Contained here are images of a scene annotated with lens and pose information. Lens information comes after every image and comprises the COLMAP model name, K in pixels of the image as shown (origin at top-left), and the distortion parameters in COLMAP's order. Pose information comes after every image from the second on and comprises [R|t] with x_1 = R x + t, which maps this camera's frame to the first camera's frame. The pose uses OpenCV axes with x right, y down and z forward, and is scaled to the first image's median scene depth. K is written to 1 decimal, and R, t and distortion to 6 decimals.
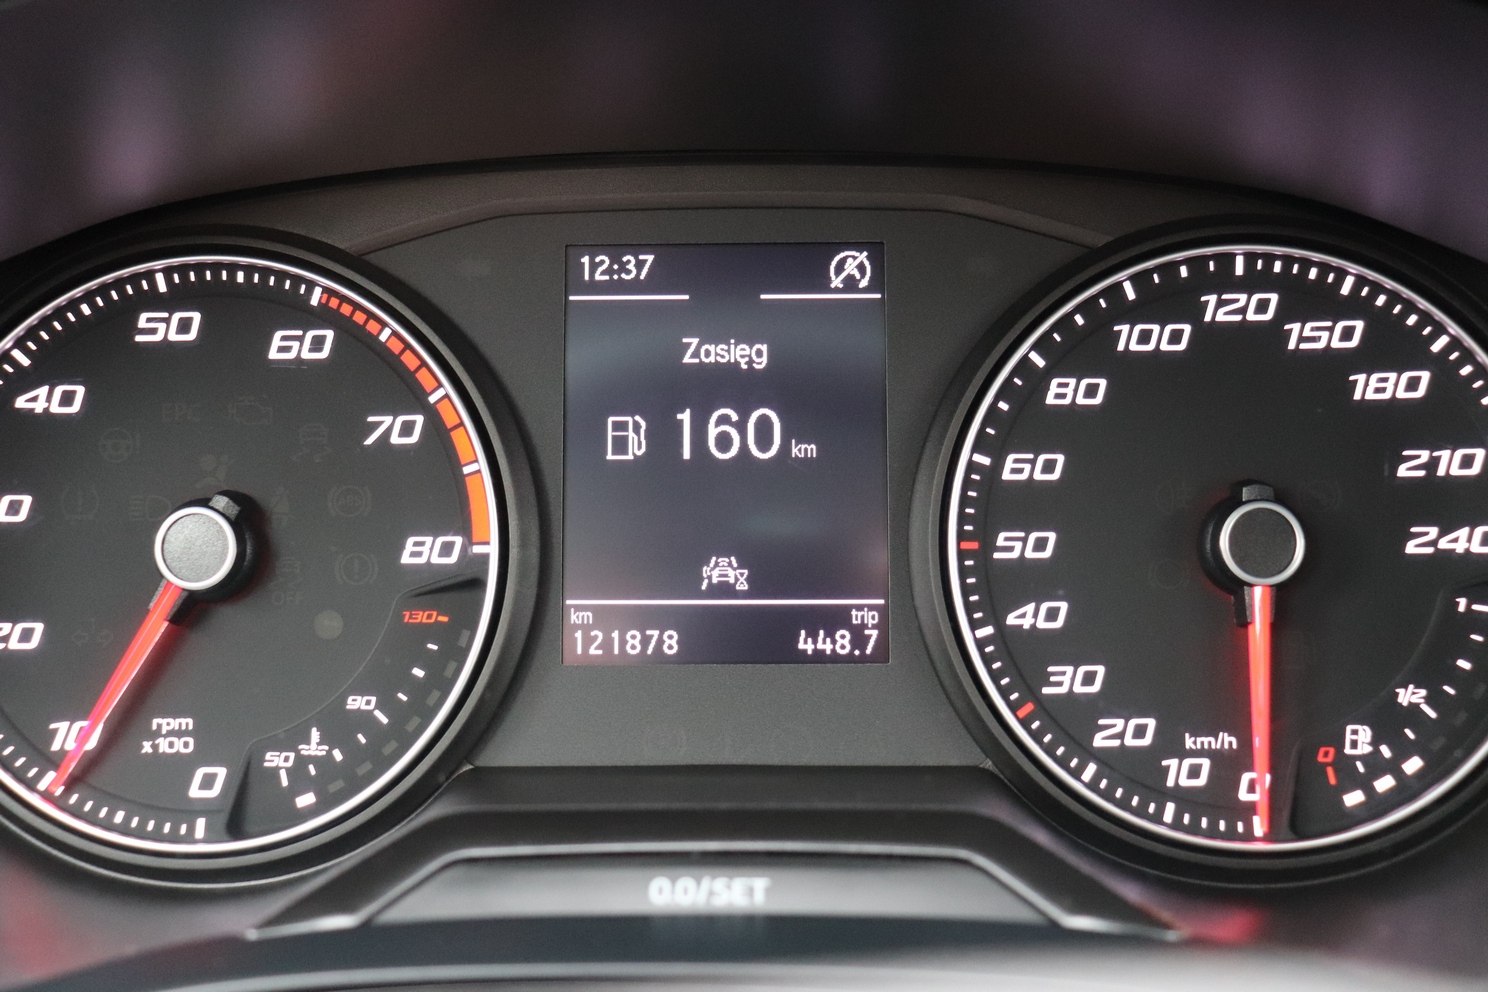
lens RADIAL K [[1780.2, 0, 742.9], [0, 1780.2, 504.5], [0, 0, 1]] dist [-0.021075, 0.000000]
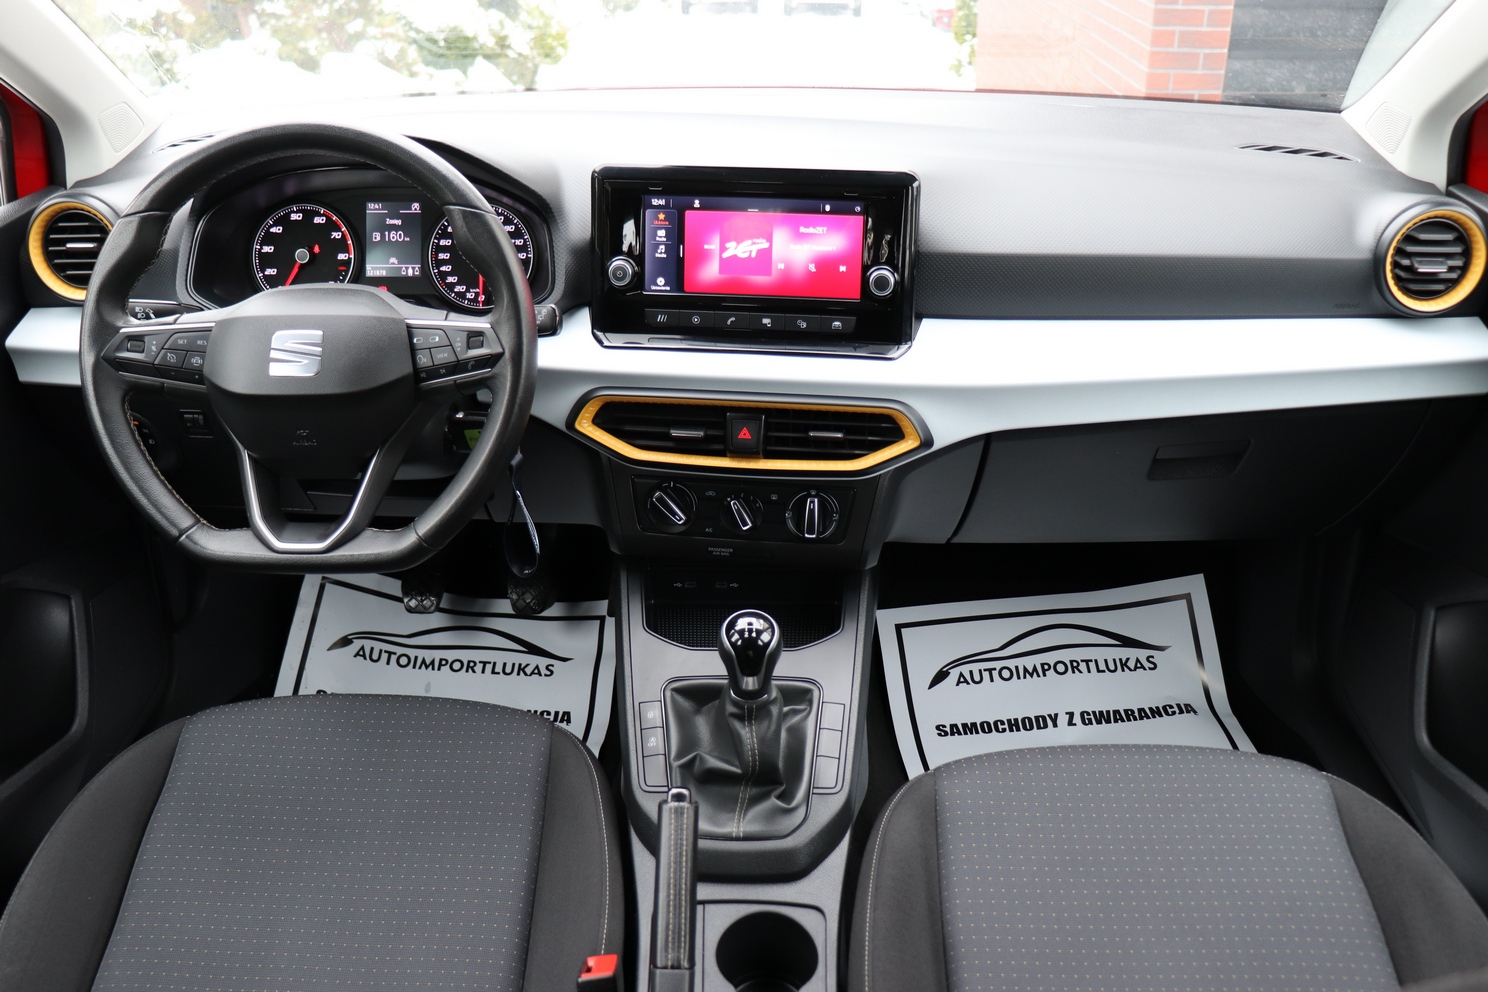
lens RADIAL K [[1339.4, 0, 741.6], [0, 1339.4, 496.6], [0, 0, 1]] dist [-0.118126, 0.050333]
pose [[0.999833, 0.012417, 0.013386, 1.063744], [-0.014972, 0.977196, 0.211813, -0.139327], [-0.010450, -0.211978, 0.977219, -3.344990]]
